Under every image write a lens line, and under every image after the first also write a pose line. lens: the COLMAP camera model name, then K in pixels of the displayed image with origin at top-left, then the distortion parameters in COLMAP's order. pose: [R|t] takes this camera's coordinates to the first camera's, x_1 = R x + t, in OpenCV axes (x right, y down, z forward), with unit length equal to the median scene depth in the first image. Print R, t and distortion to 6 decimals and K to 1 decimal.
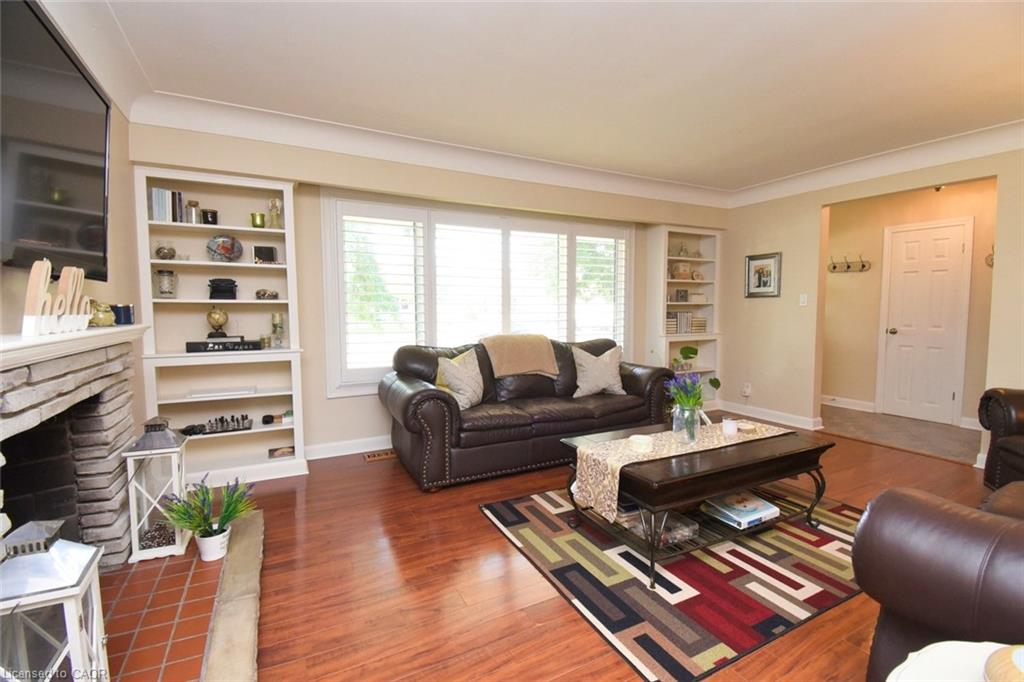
lens RADIAL K [[451.5, 0, 509.3], [0, 451.5, 341.5], [0, 0, 1]] dist [0.018314, -0.025888]
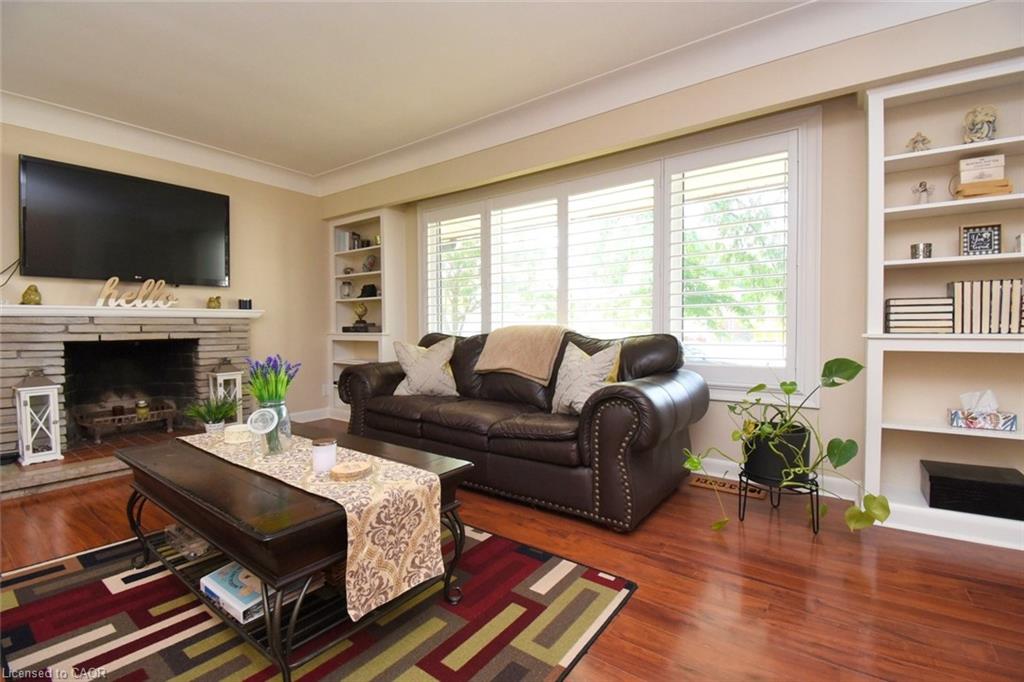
lens RADIAL K [[451.5, 0, 509.3], [0, 451.5, 341.5], [0, 0, 1]] dist [0.018314, -0.025888]
pose [[0.452282, 0.028662, -0.891414, 0.934091], [-0.059430, 0.998231, 0.001943, 0.018526], [0.889893, 0.052097, 0.453186, 0.783470]]
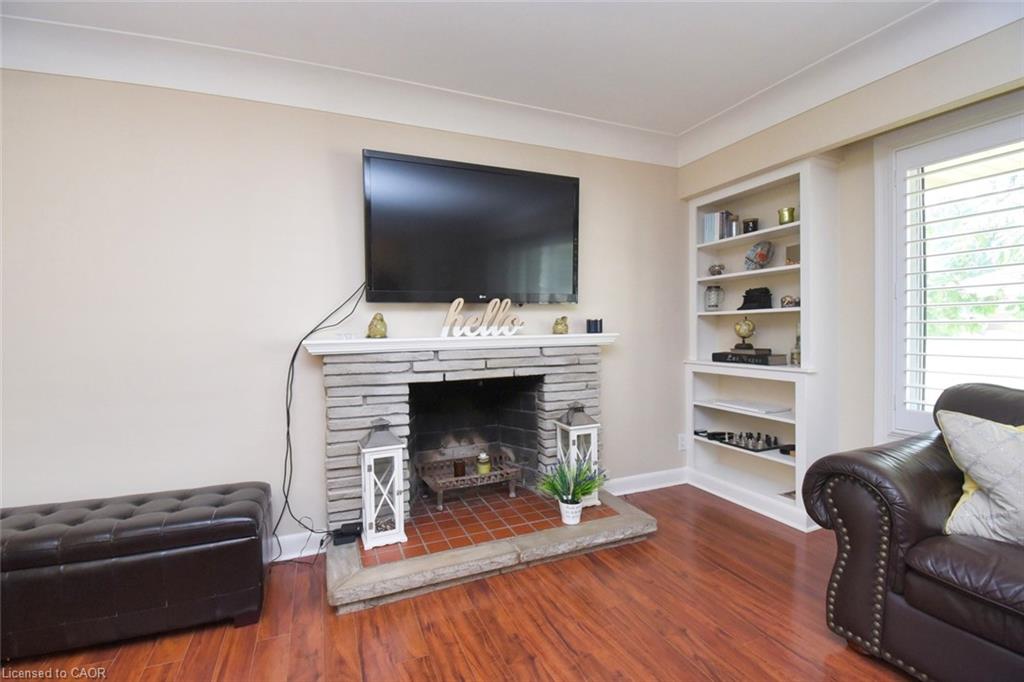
lens RADIAL K [[451.5, 0, 509.3], [0, 451.5, 341.5], [0, 0, 1]] dist [0.018314, -0.025888]
pose [[-0.074293, 0.027696, -0.996852, 0.373332], [-0.055723, 0.997937, 0.031879, -0.028671], [0.995678, 0.057916, -0.072596, 0.582623]]
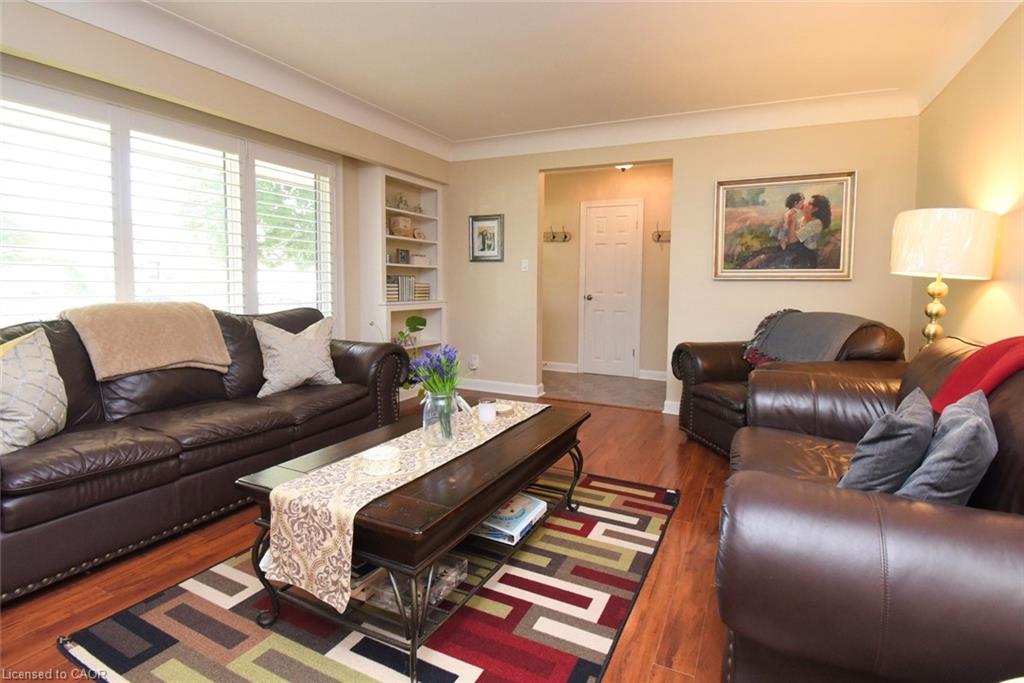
lens RADIAL K [[485.6, 0, 541.2], [0, 485.6, 315.3], [0, 0, 1]] dist [0.020371, -0.025686]
pose [[0.781875, -0.026912, 0.622854, 0.030945], [0.028891, 0.999559, 0.006921, 0.014513], [-0.622766, 0.012583, 0.782307, 0.230799]]
